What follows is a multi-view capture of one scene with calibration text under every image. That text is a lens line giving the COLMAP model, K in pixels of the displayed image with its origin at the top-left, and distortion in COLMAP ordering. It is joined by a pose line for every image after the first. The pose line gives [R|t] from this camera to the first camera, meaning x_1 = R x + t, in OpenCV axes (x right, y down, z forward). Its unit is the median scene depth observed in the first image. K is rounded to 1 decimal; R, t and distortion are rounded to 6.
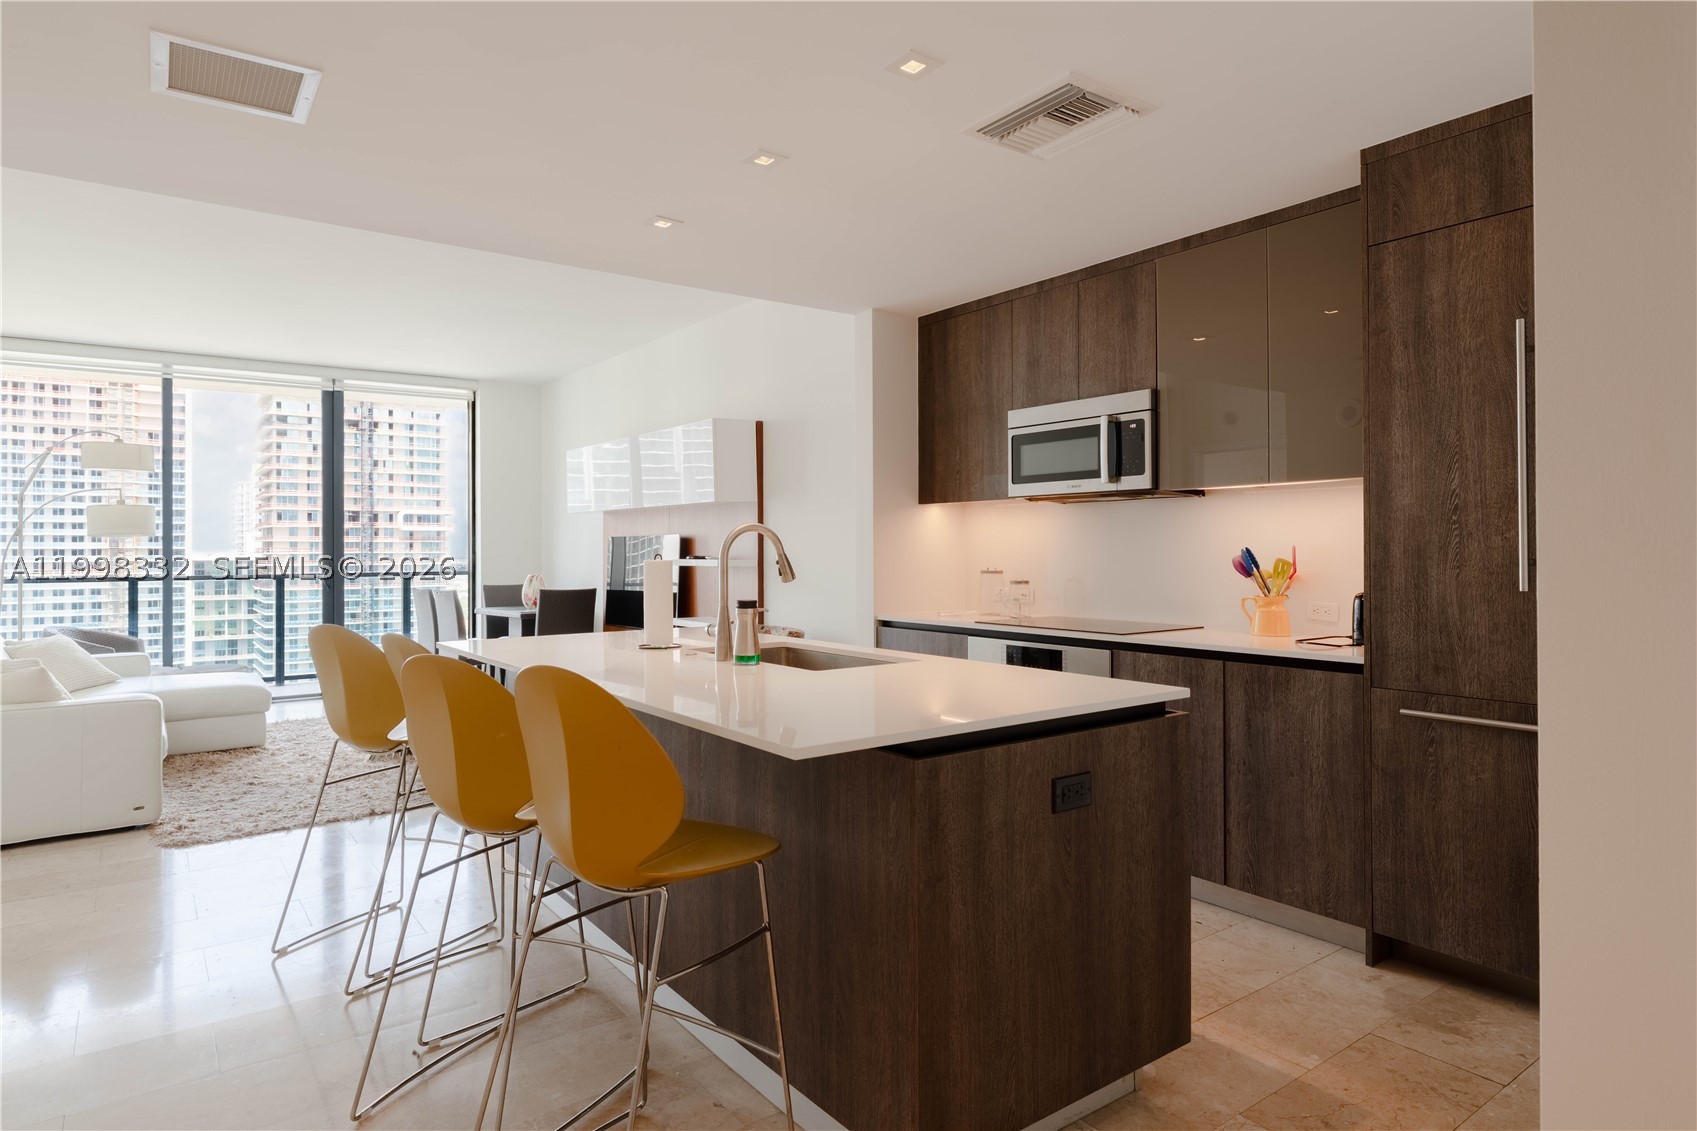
lens RADIAL K [[923.4, 0, 849.6], [0, 923.4, 551.0], [0, 0, 1]] dist [0.001814, -0.003301]
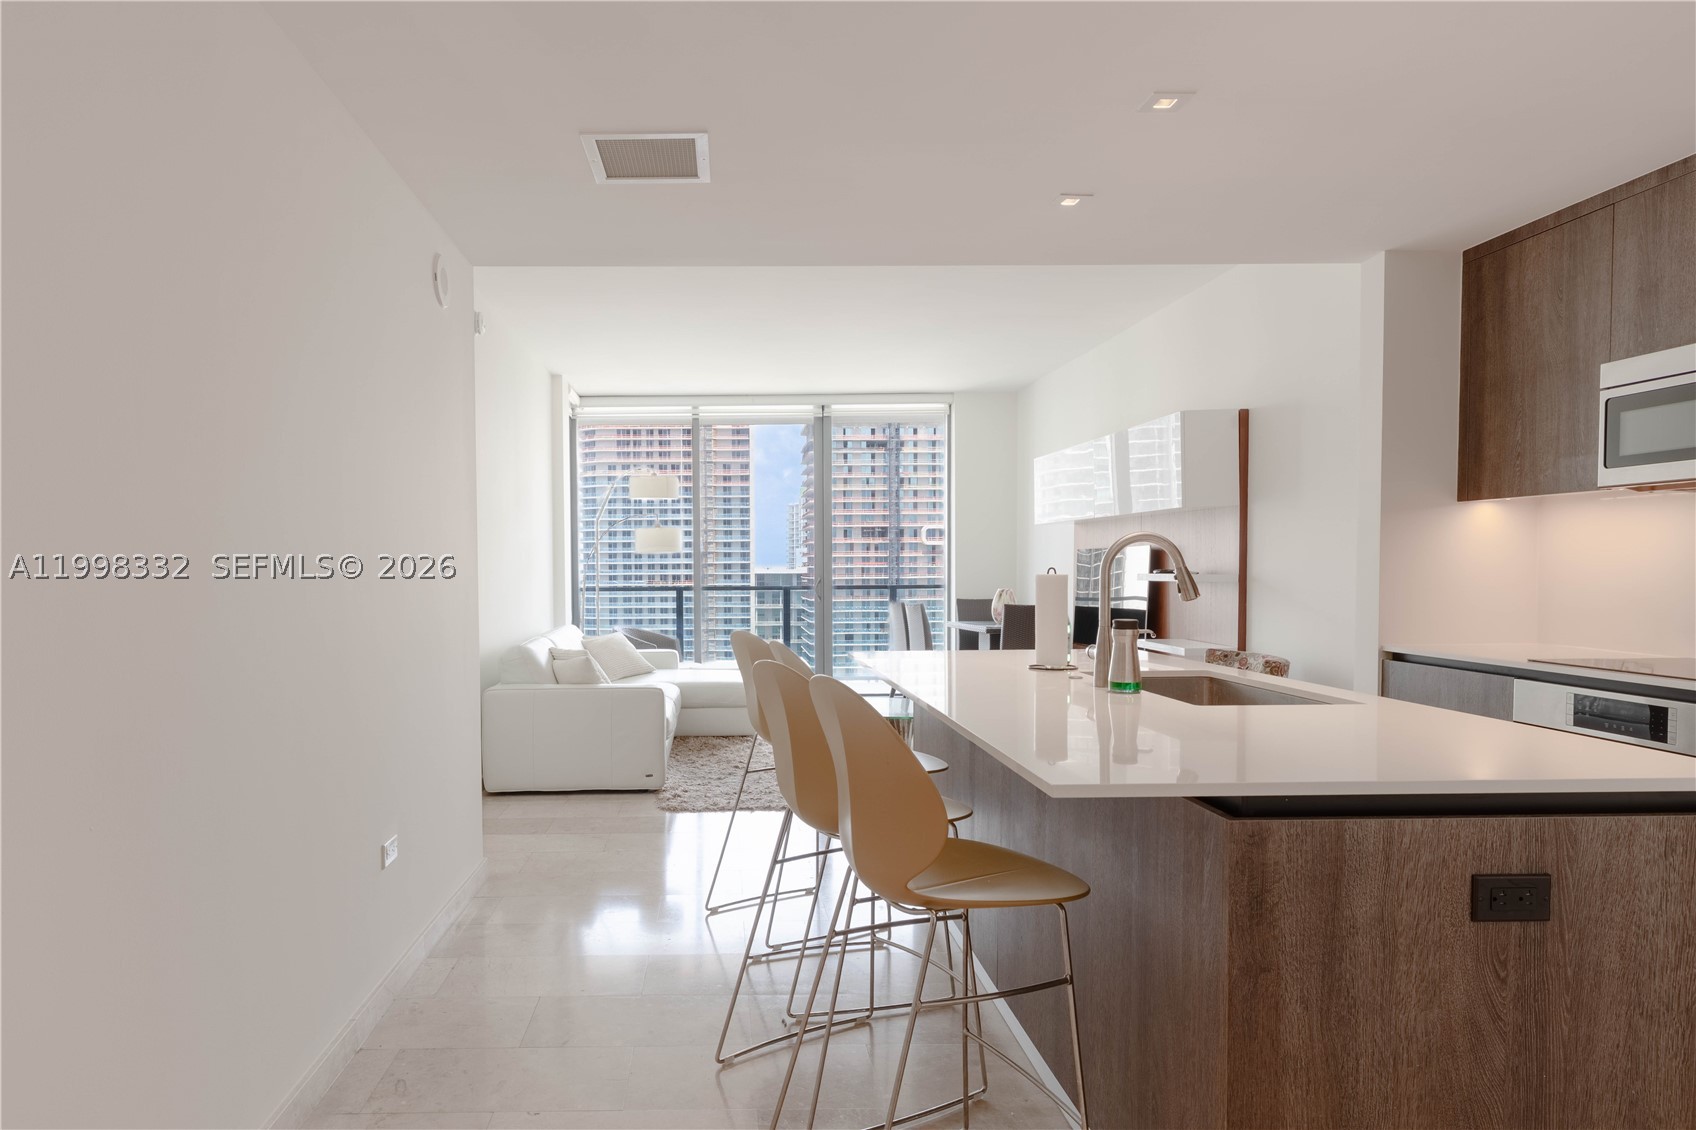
lens RADIAL K [[984.5, 0, 786.1], [0, 984.5, 609.5], [0, 0, 1]] dist [0.001503, -0.002712]
pose [[0.827916, 0.023261, -0.560370, 0.088896], [0.002342, 0.998987, 0.044928, 0.000217], [0.560848, -0.038509, 0.827023, 0.024908]]
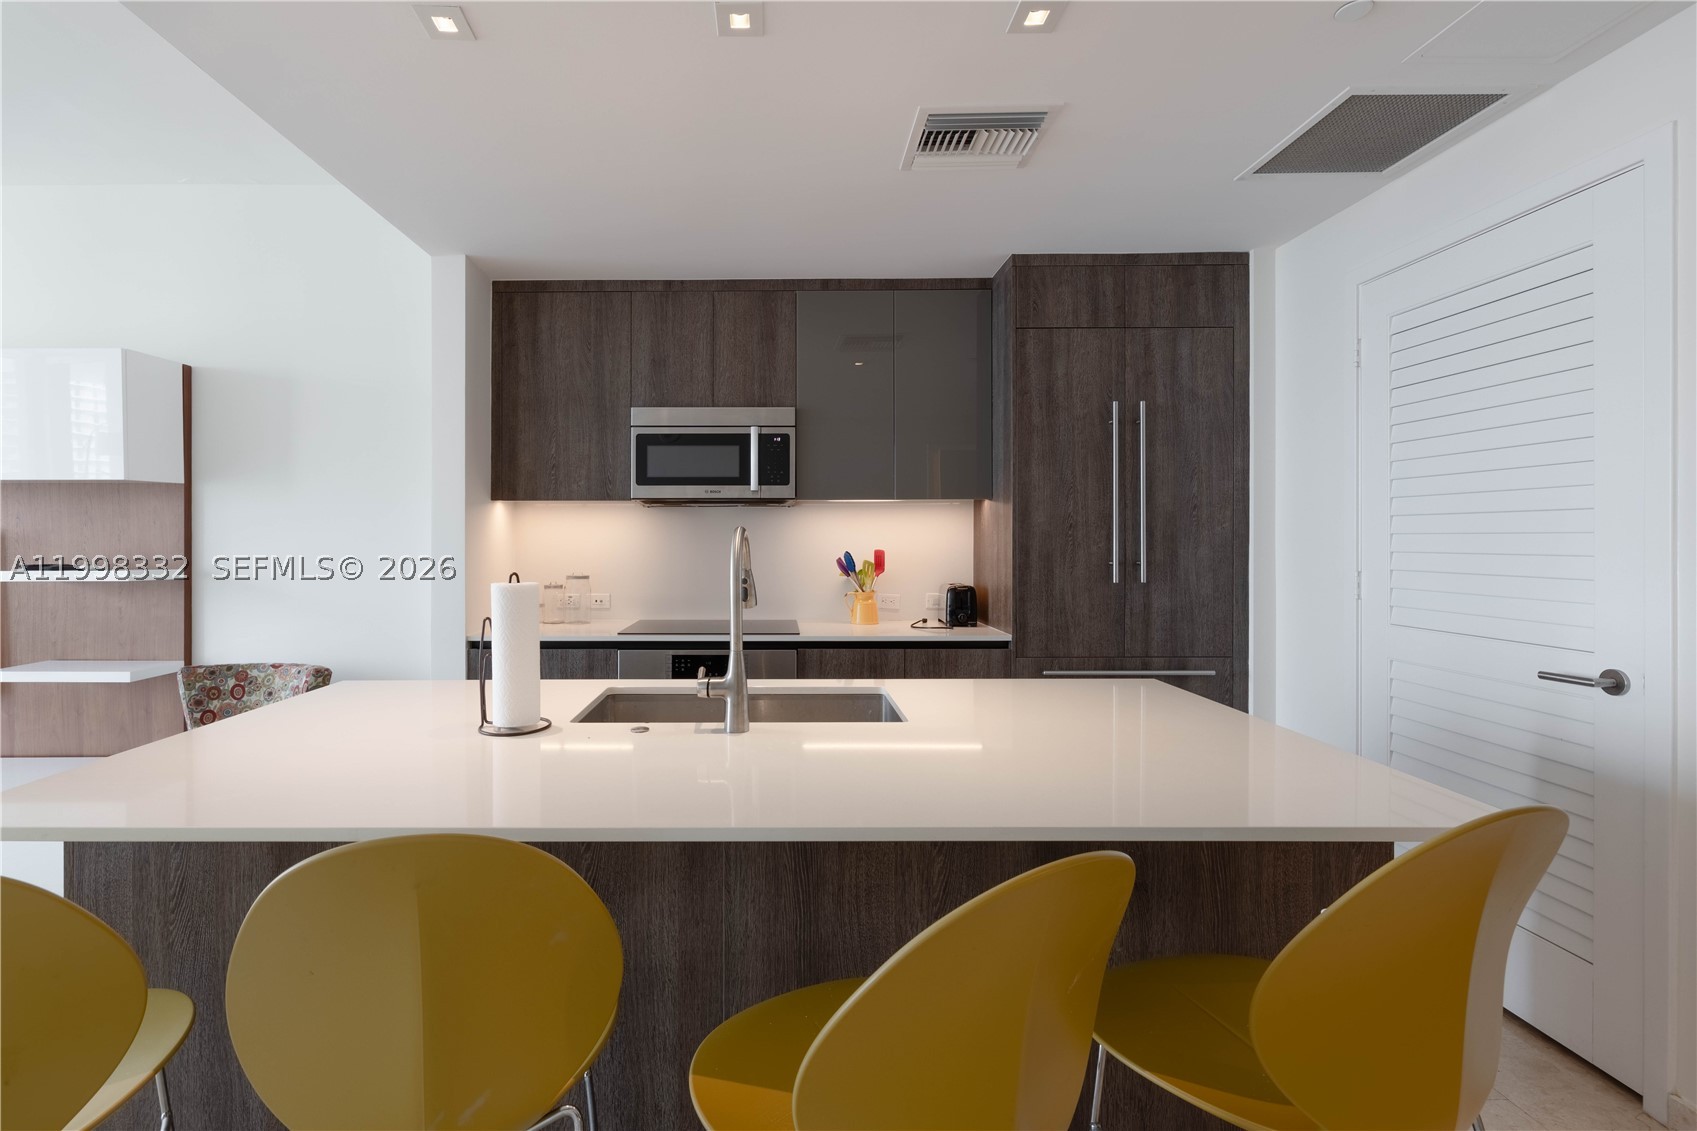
lens RADIAL K [[770.1, 0, 848.5], [0, 770.1, 544.1], [0, 0, 1]] dist [0.000512, 0.000148]
pose [[0.617975, 0.000069, 0.786197, -0.337420], [-0.000267, 1.000000, 0.000122, -0.012466], [-0.786197, -0.000285, 0.617975, 0.364434]]
